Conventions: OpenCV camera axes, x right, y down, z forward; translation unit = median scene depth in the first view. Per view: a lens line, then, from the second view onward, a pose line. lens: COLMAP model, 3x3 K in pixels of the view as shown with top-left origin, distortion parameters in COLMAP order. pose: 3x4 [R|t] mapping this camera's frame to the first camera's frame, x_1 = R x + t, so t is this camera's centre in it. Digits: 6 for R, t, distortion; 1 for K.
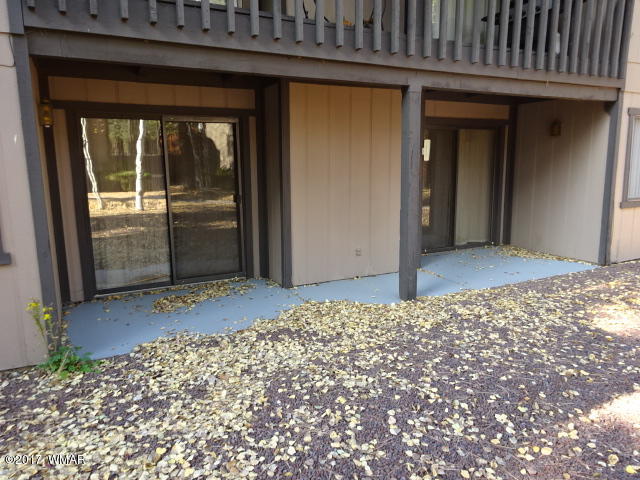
lens RADIAL K [[468.6, 0, 317.3], [0, 468.6, 239.1], [0, 0, 1]] dist [0.008142, 0.000991]
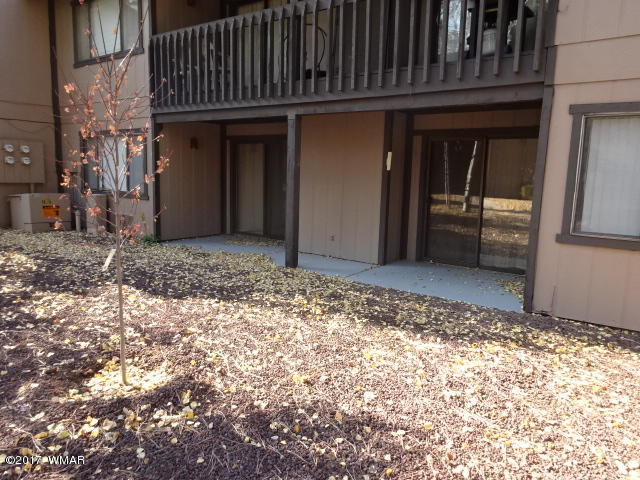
lens RADIAL K [[468.6, 0, 317.3], [0, 468.6, 239.1], [0, 0, 1]] dist [0.008142, 0.000991]
pose [[0.434060, 0.155471, -0.887367, 1.198359], [-0.178459, 0.980315, 0.084462, -0.068886], [0.883031, 0.121697, 0.453261, 0.355332]]
